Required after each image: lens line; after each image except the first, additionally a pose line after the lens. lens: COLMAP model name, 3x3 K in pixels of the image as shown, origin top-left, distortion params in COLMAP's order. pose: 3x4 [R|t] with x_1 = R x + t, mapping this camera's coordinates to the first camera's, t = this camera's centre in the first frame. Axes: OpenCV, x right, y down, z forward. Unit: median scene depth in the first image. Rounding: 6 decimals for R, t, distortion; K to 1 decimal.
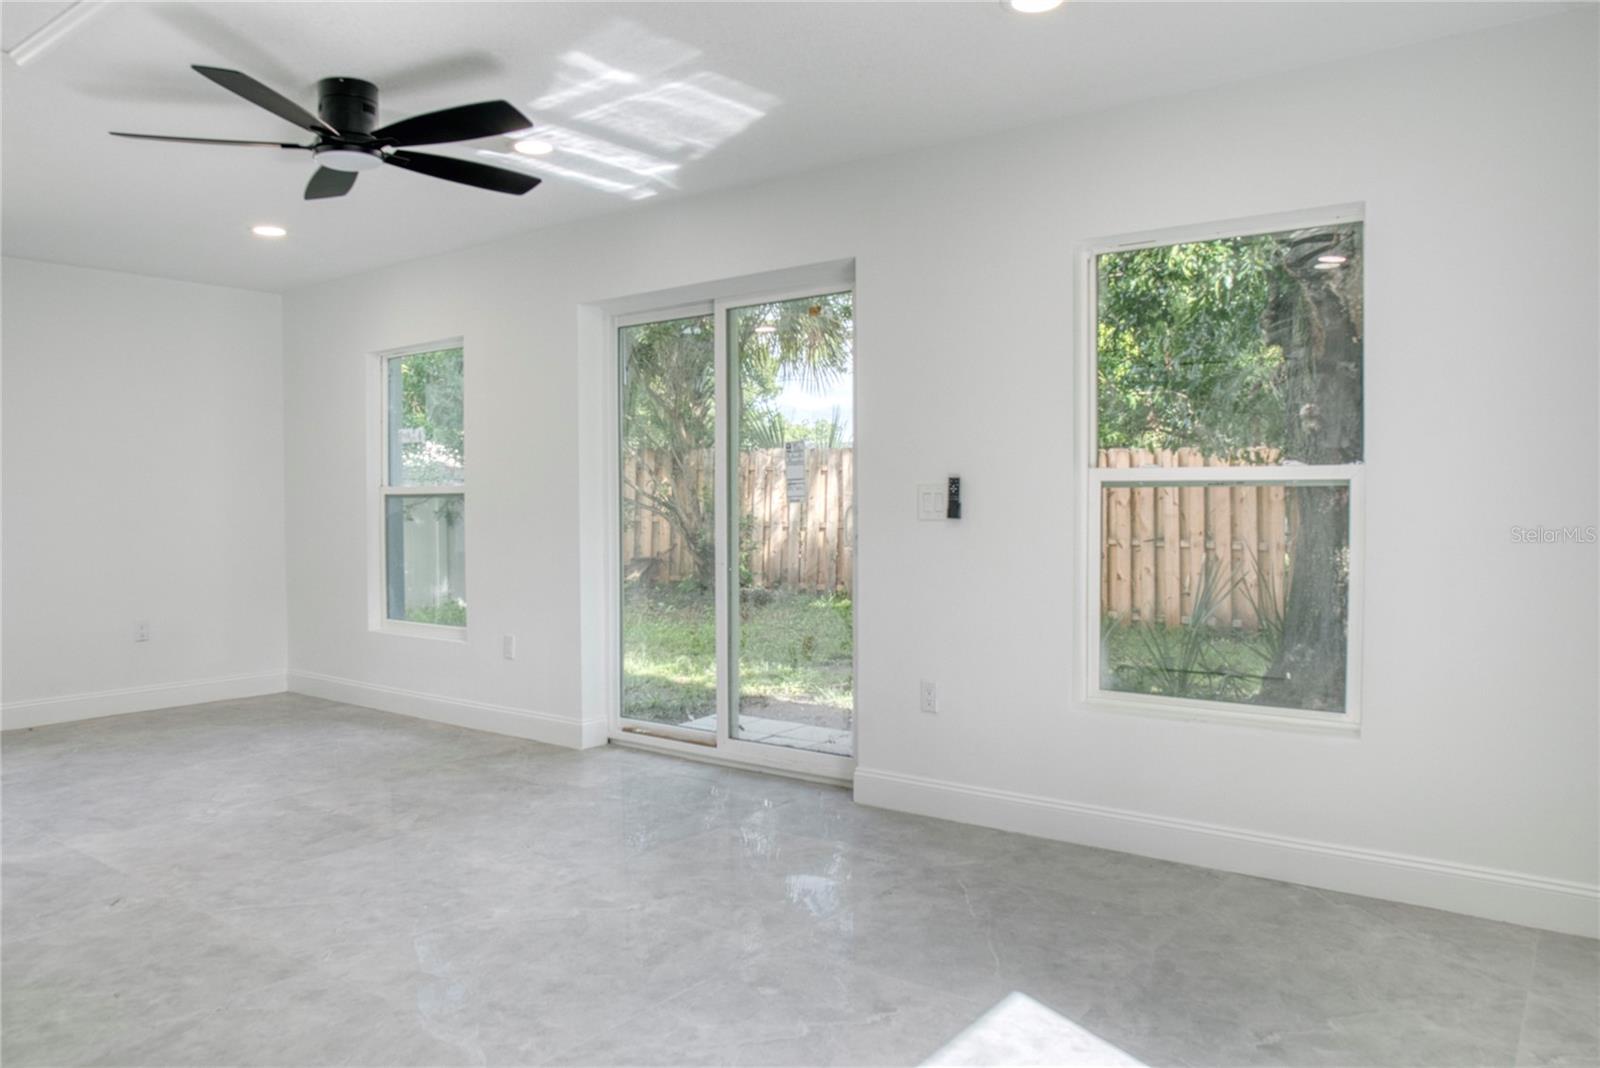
lens RADIAL K [[1125.2, 0, 791.4], [0, 1125.2, 538.4], [0, 0, 1]] dist [-0.114371, 0.078923]
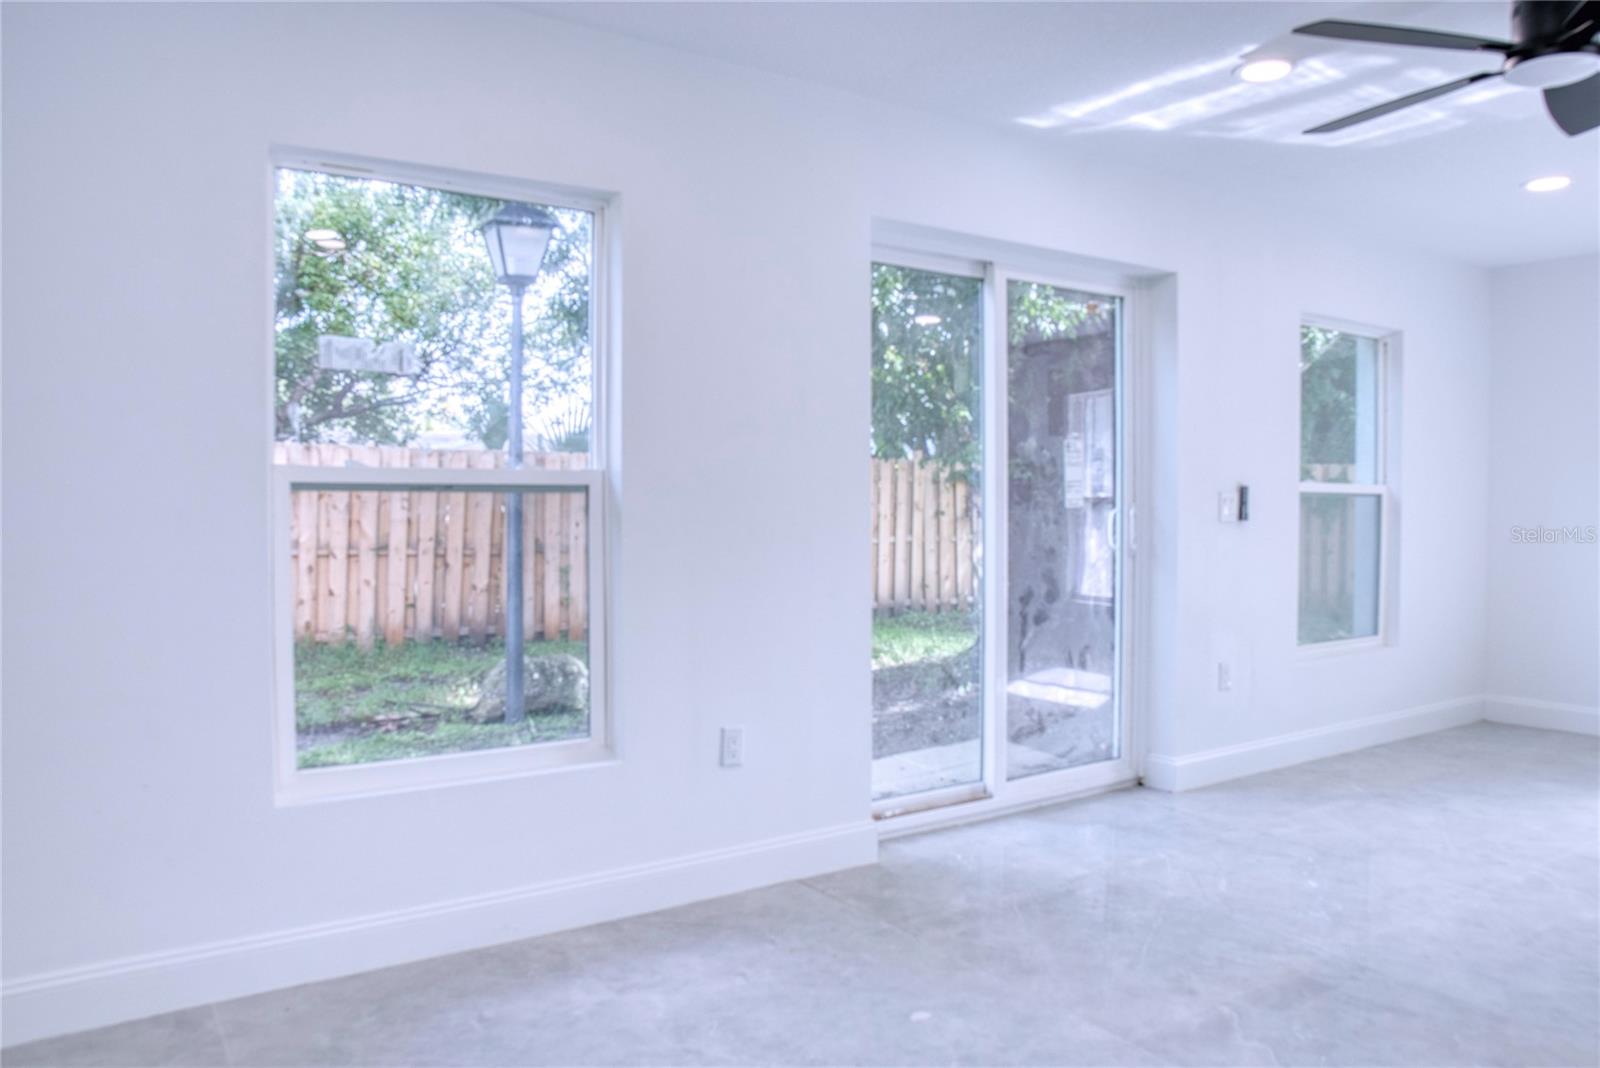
lens RADIAL K [[1125.2, 0, 791.4], [0, 1125.2, 538.4], [0, 0, 1]] dist [-0.114371, 0.078923]
pose [[0.330455, -0.024264, 0.943510, -1.177933], [0.028347, 0.999474, 0.015776, -0.032414], [-0.943396, 0.021532, 0.330969, 1.127152]]
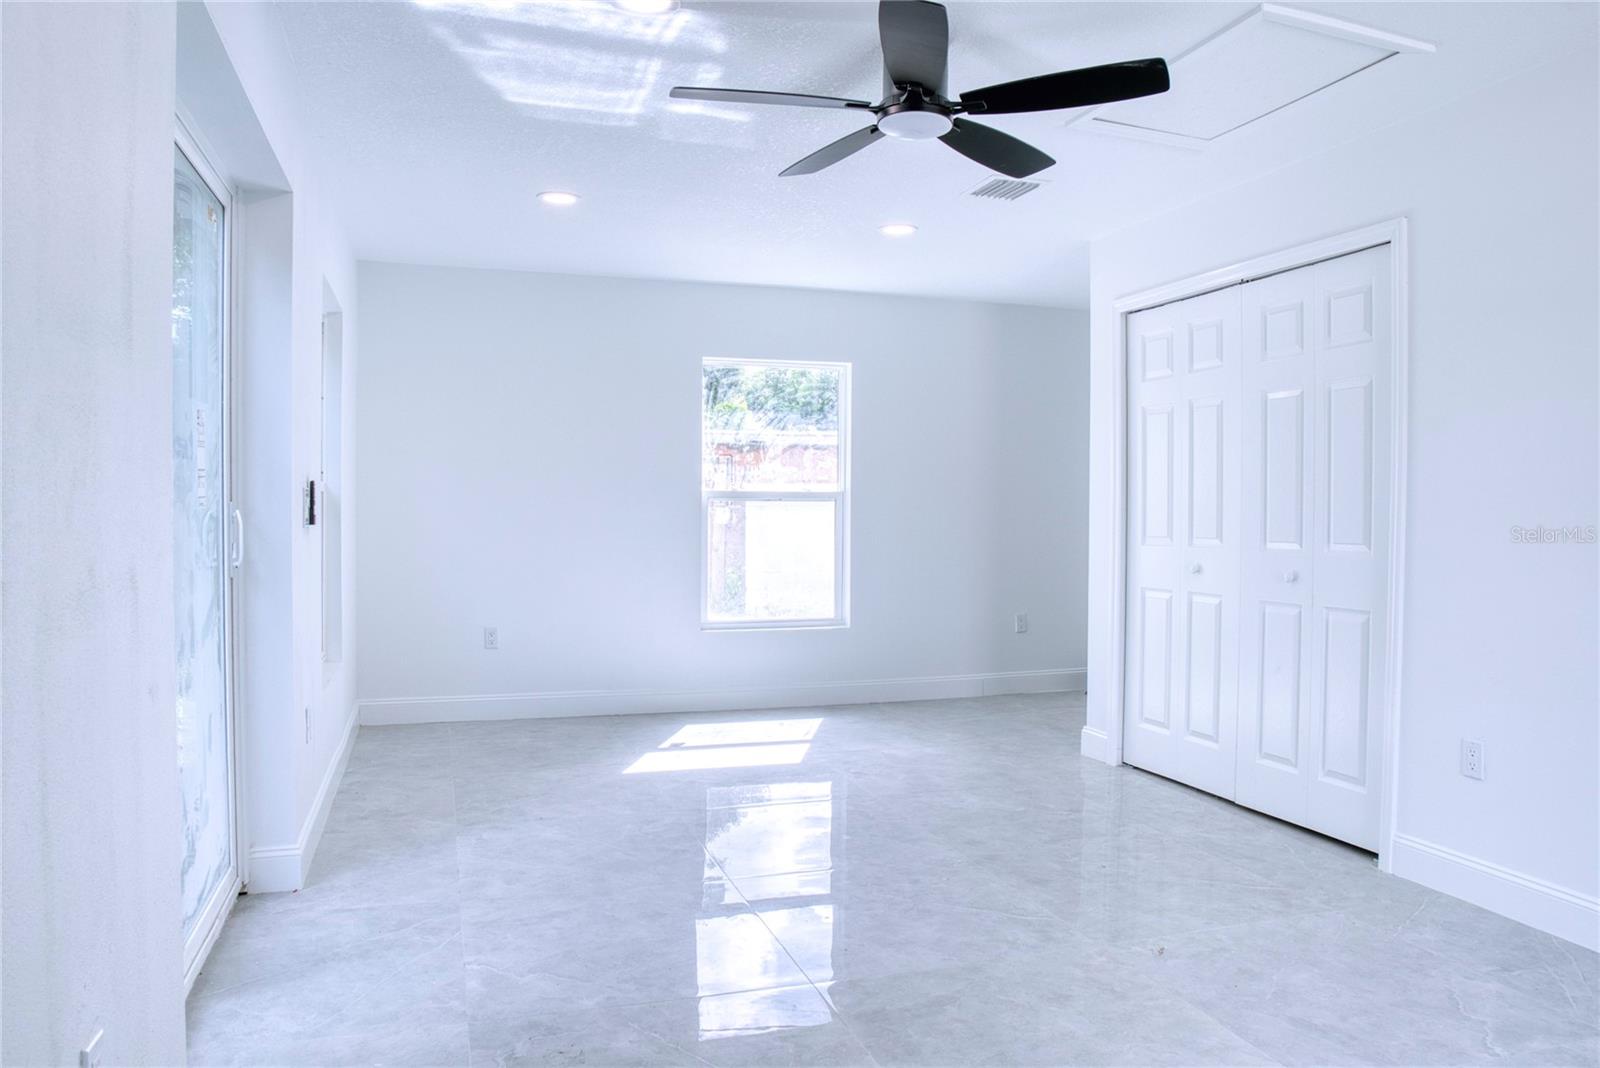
lens RADIAL K [[1125.2, 0, 791.4], [0, 1125.2, 538.4], [0, 0, 1]] dist [-0.114371, 0.078923]
pose [[-0.813571, -0.017648, 0.581198, -0.759580], [0.016911, 0.998398, 0.053989, -0.053111], [-0.581220, 0.053753, -0.811969, 1.607268]]
